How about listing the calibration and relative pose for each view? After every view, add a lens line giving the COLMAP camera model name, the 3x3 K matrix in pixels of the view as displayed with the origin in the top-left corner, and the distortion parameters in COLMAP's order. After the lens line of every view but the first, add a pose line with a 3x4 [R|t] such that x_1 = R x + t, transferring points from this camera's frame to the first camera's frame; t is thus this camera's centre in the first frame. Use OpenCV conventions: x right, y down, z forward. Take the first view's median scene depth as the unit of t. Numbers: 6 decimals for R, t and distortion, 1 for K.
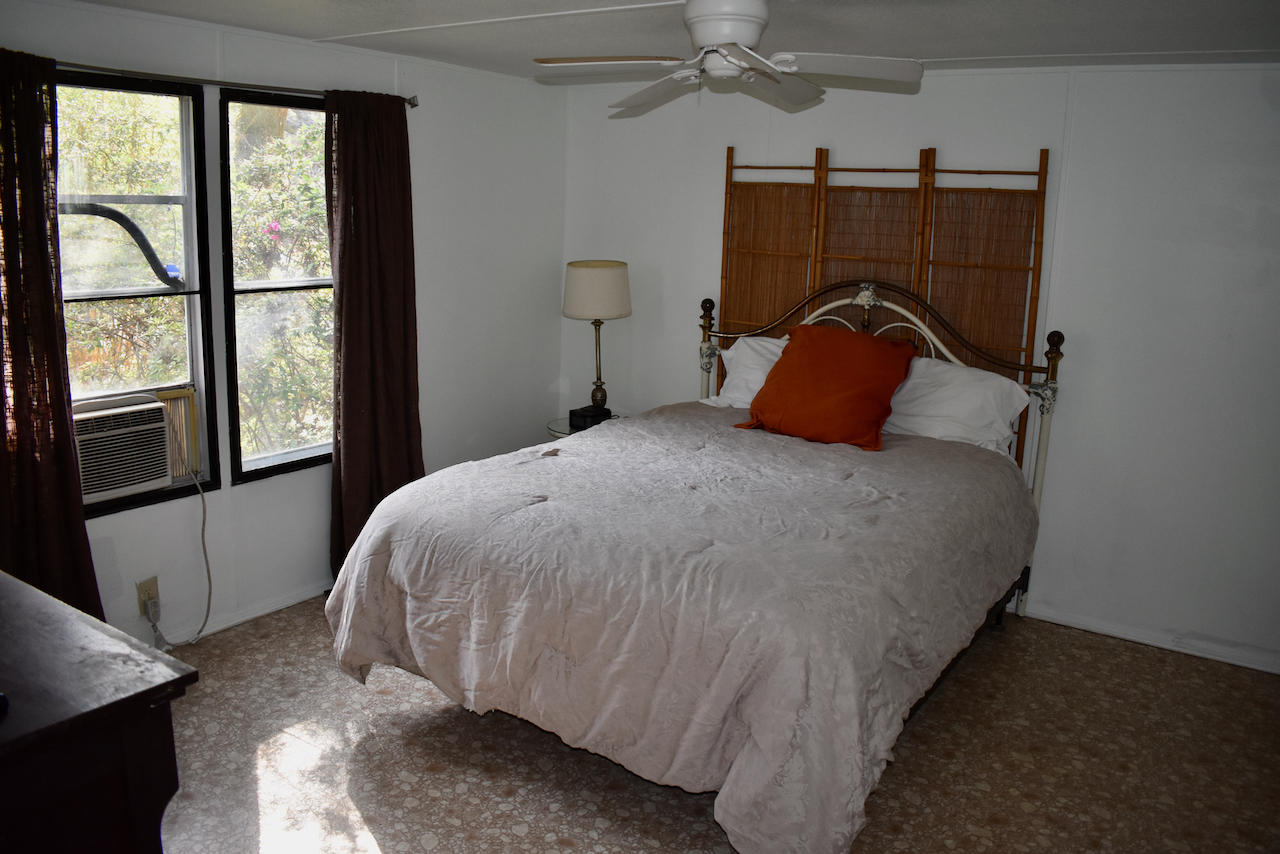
lens RADIAL K [[1015.2, 0, 640.0], [0, 1015.2, 427.0], [0, 0, 1]] dist [-0.091317, 0.014632]
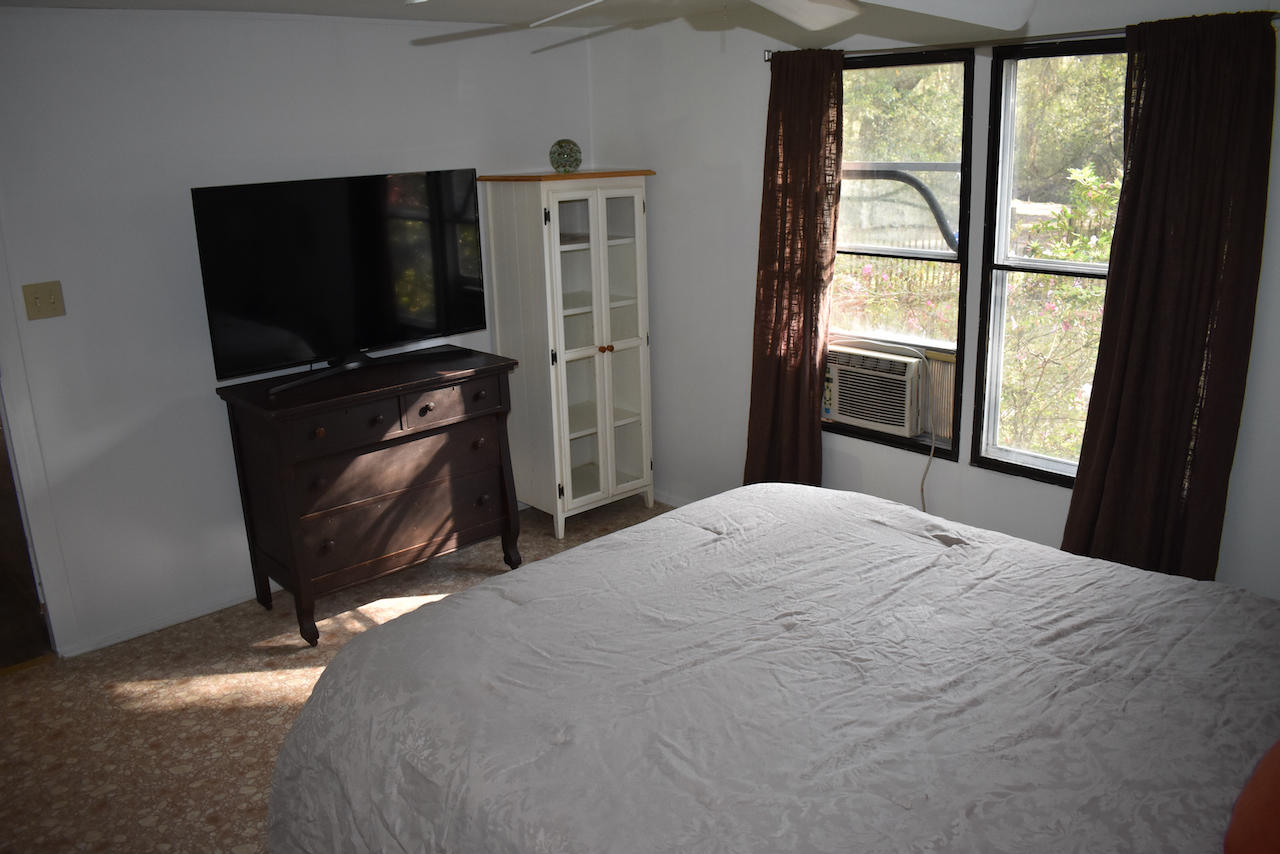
lens RADIAL K [[1015.2, 0, 640.0], [0, 1015.2, 427.0], [0, 0, 1]] dist [-0.091317, 0.014632]
pose [[-0.210917, 0.255888, -0.943417, 0.611011], [-0.181398, 0.938119, 0.295005, -0.219927], [0.960525, 0.233355, -0.151448, 0.890560]]
